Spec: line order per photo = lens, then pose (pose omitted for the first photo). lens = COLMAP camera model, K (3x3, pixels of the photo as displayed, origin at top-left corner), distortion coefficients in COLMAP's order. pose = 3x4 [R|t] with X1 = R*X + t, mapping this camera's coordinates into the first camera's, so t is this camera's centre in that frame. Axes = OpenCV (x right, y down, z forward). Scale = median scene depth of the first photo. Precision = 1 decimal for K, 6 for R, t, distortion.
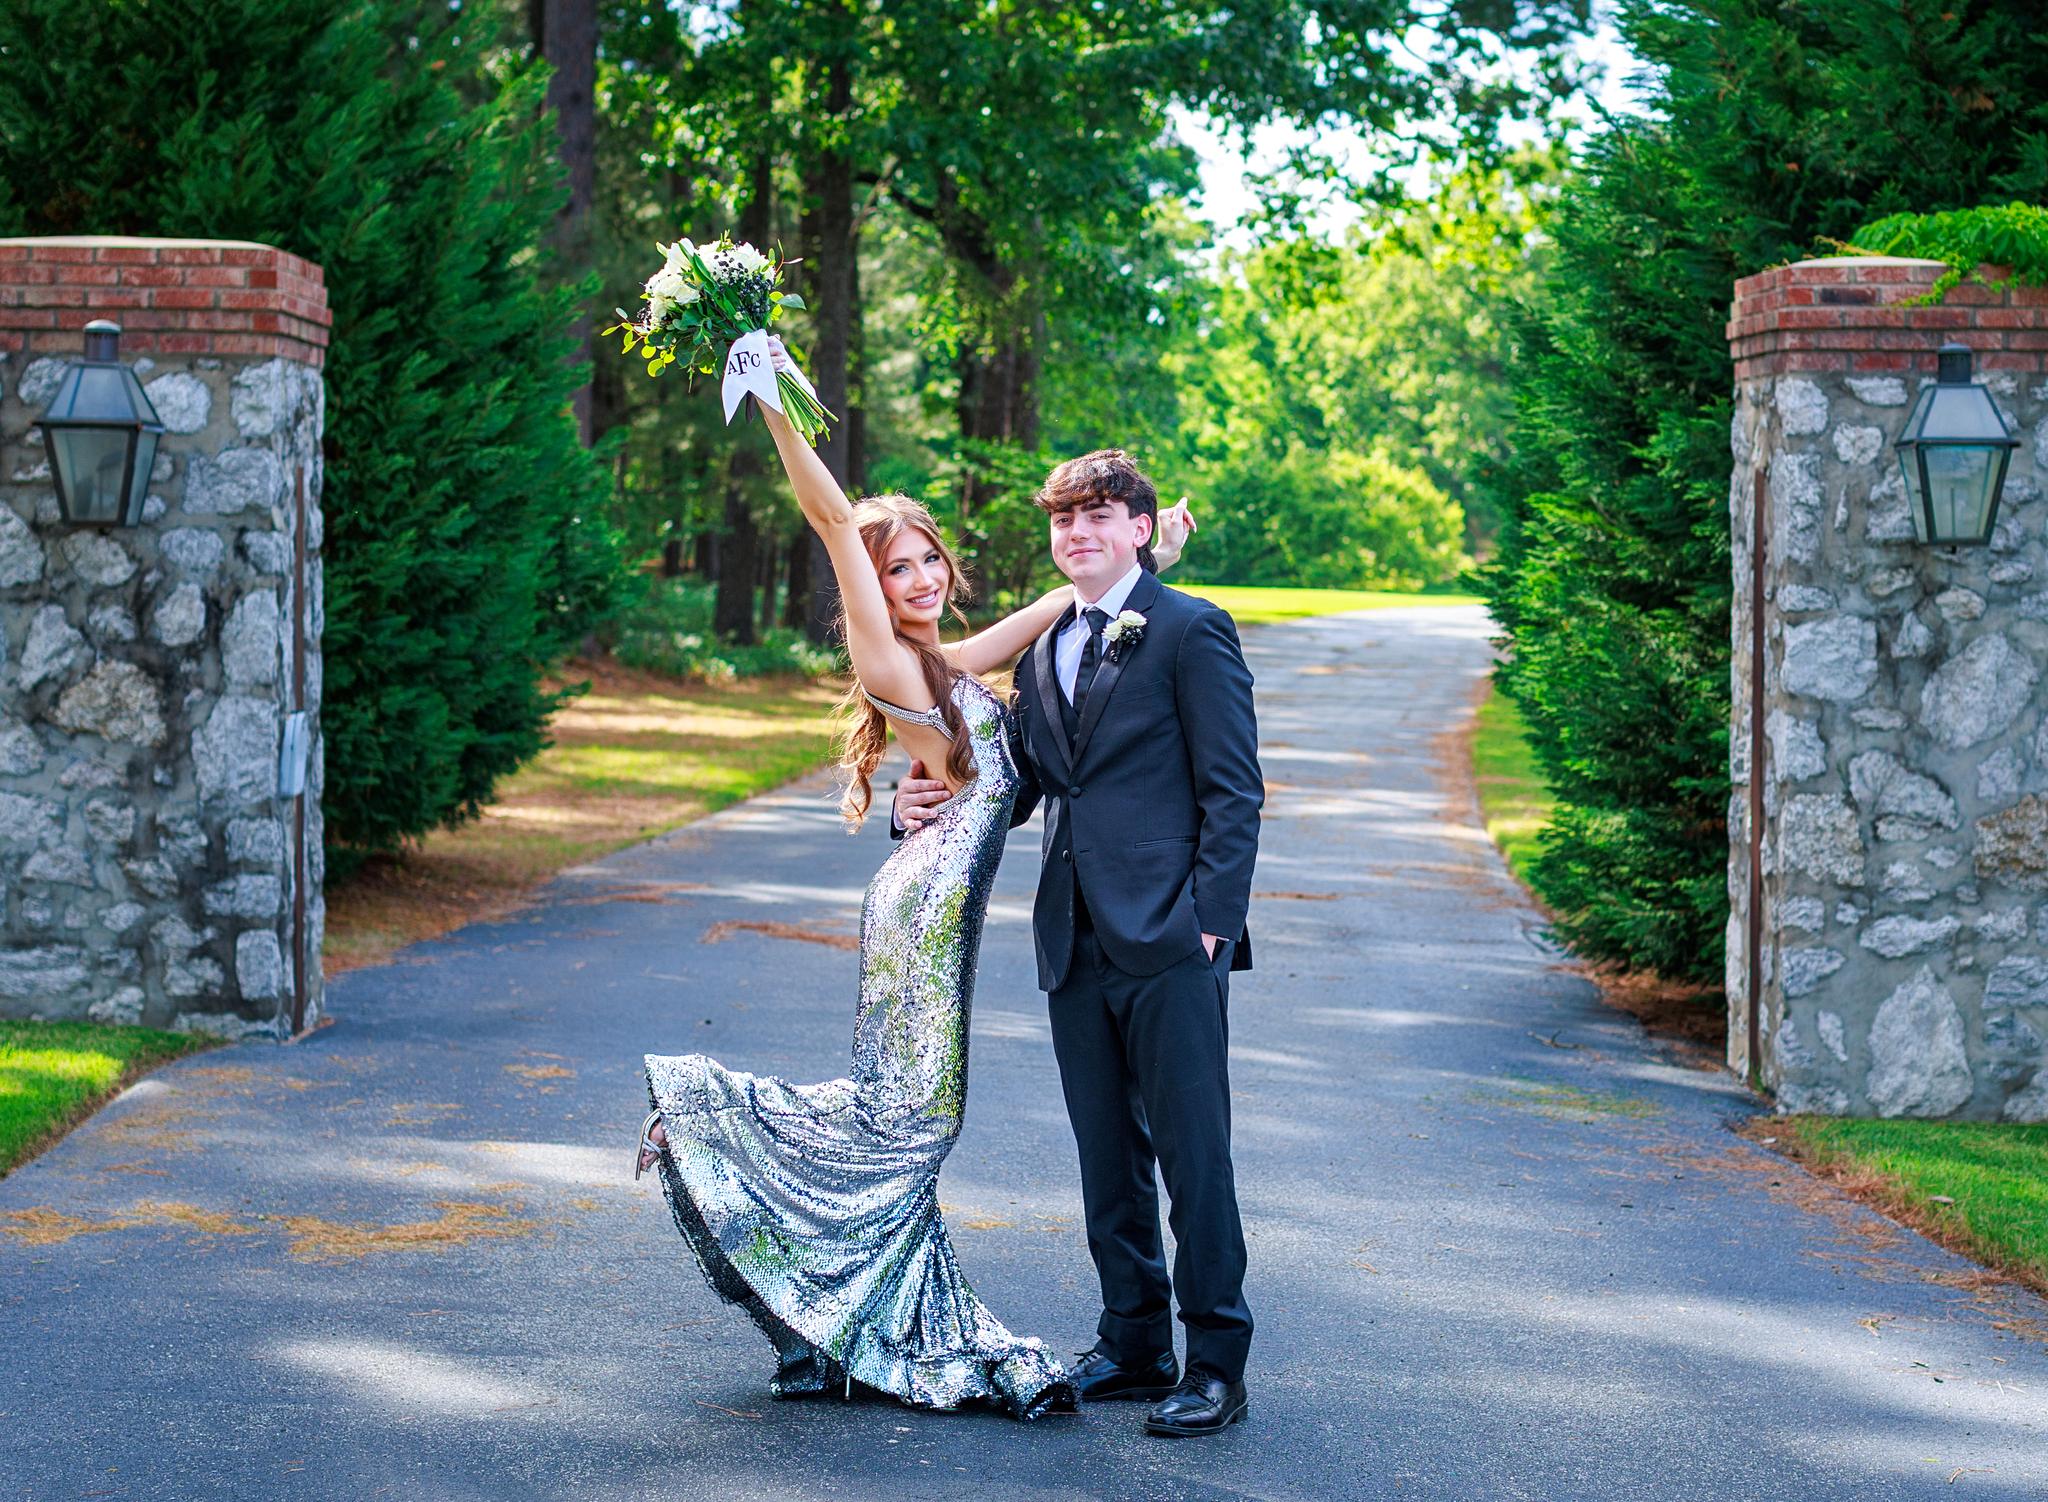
lens RADIAL K [[3943.7, 0, 1095.6], [0, 3943.7, 694.6], [0, 0, 1]] dist [0.010825, 0.068087]
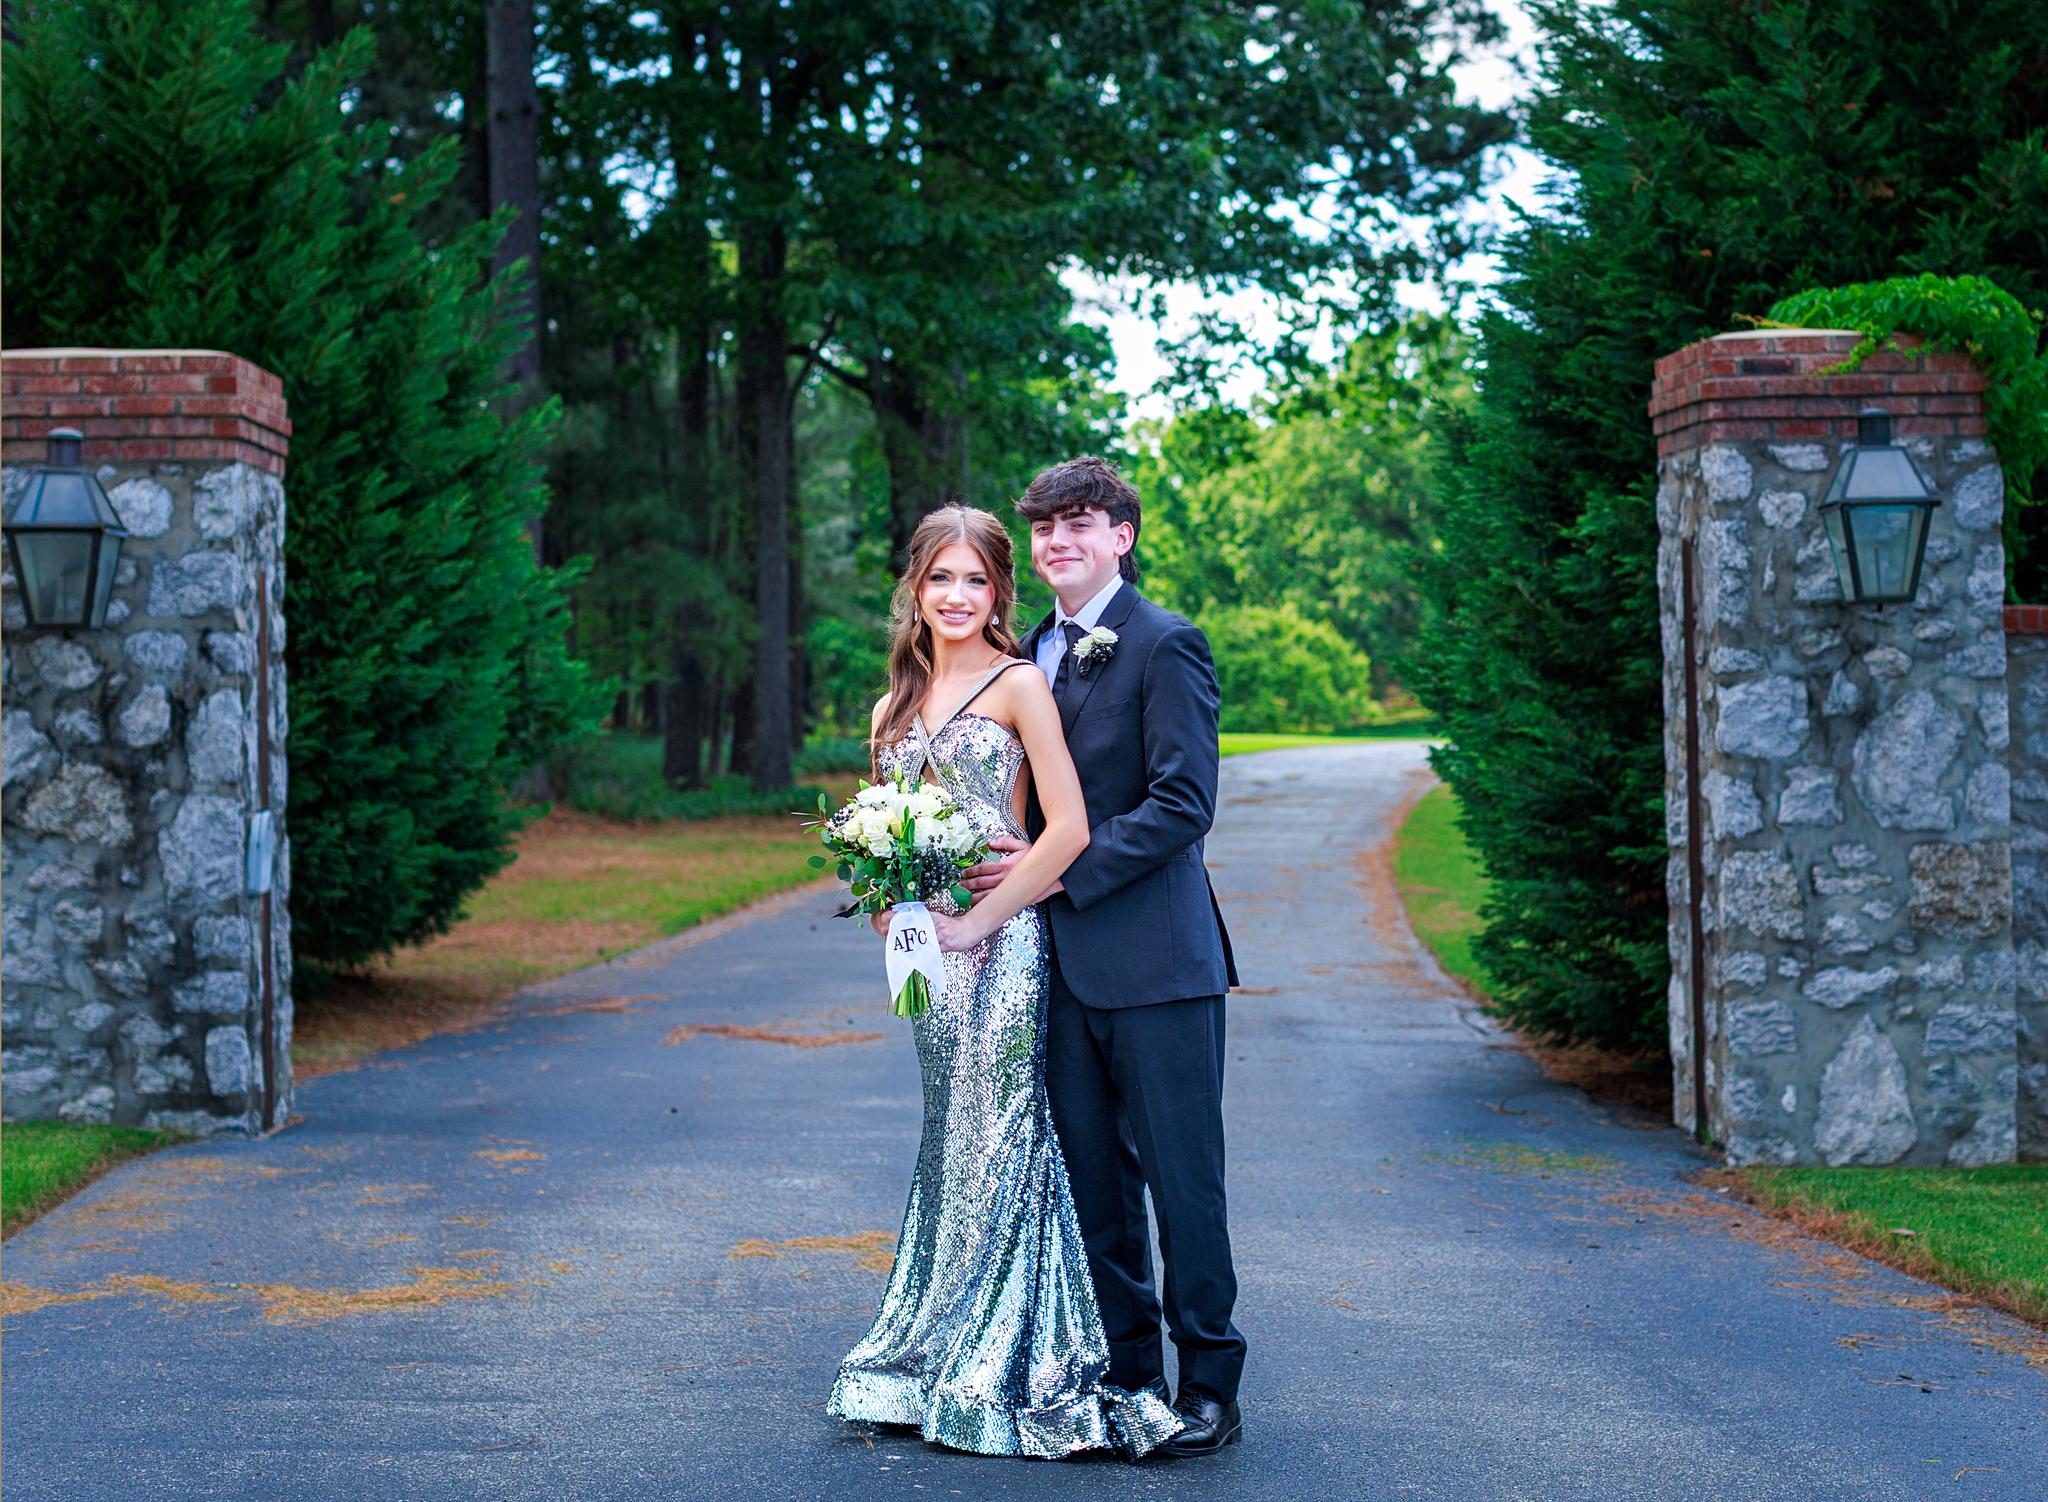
lens RADIAL K [[3741.2, 0, 1119.2], [0, 3741.2, 642.9], [0, 0, 1]] dist [0.024721, -0.056051]
pose [[0.999333, -0.025461, 0.026173, -0.006334], [0.026805, 0.998269, -0.052359, 0.017829], [-0.024794, 0.053025, 0.998285, 0.030435]]
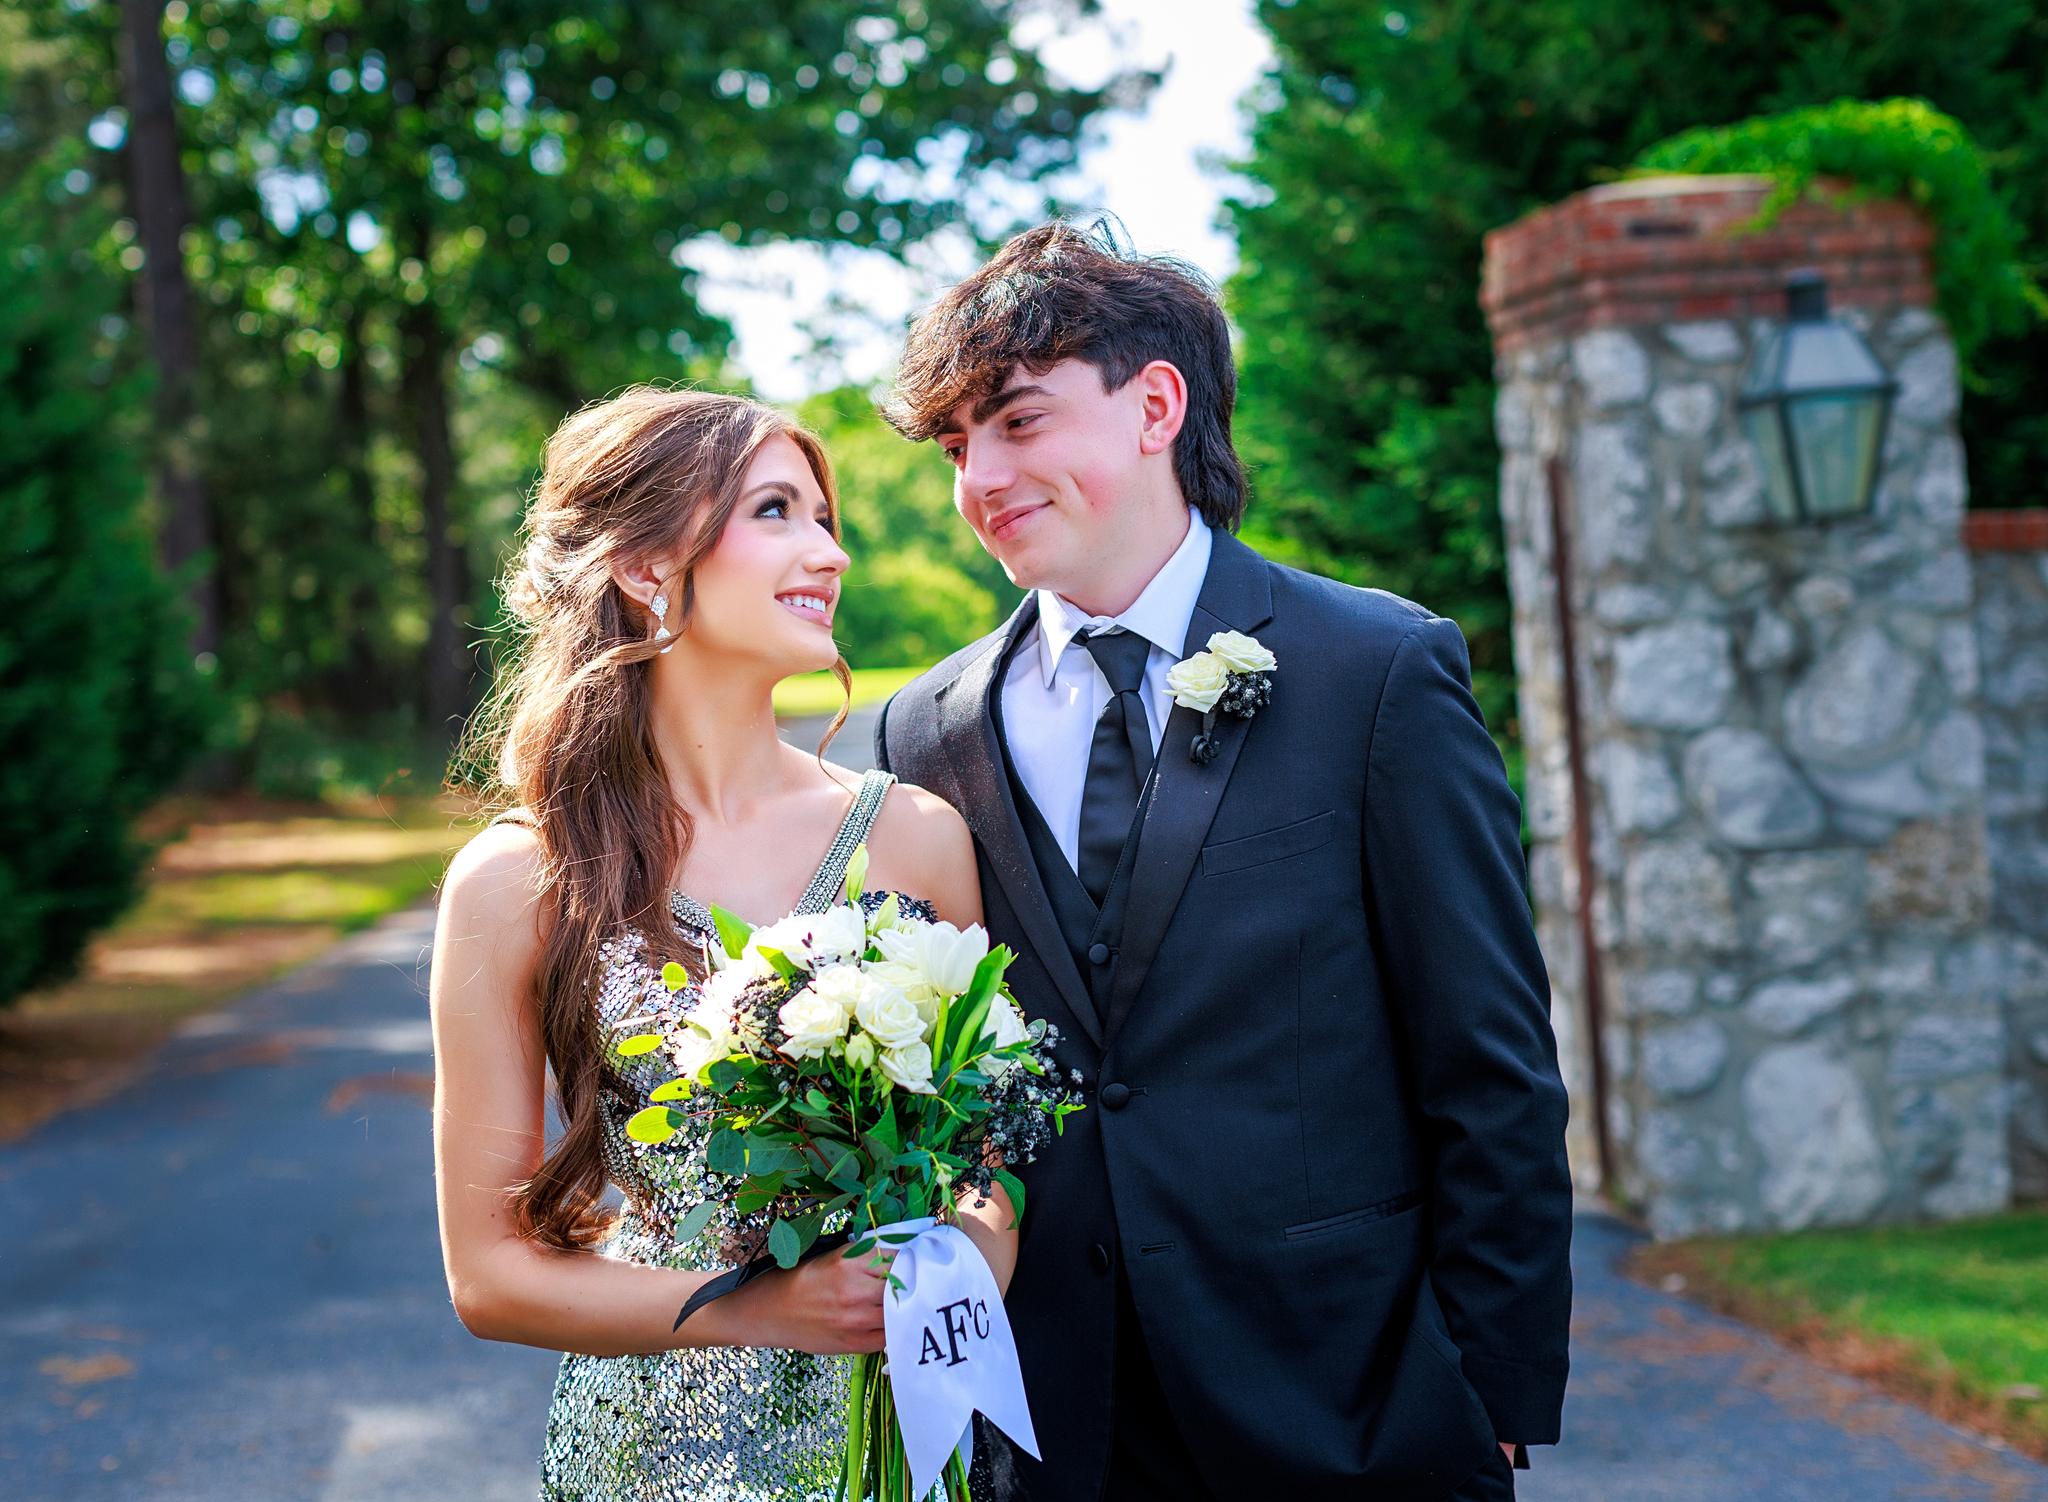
lens RADIAL K [[3366.0, 0, 1025.6], [0, 3366.0, 749.9], [0, 0, 1]] dist [0.029514, 0.077743]
pose [[0.991420, -0.086348, 0.098131, -0.015820], [0.086847, 0.996221, -0.000814, -0.004867], [-0.097690, 0.009329, 0.995173, 0.321944]]
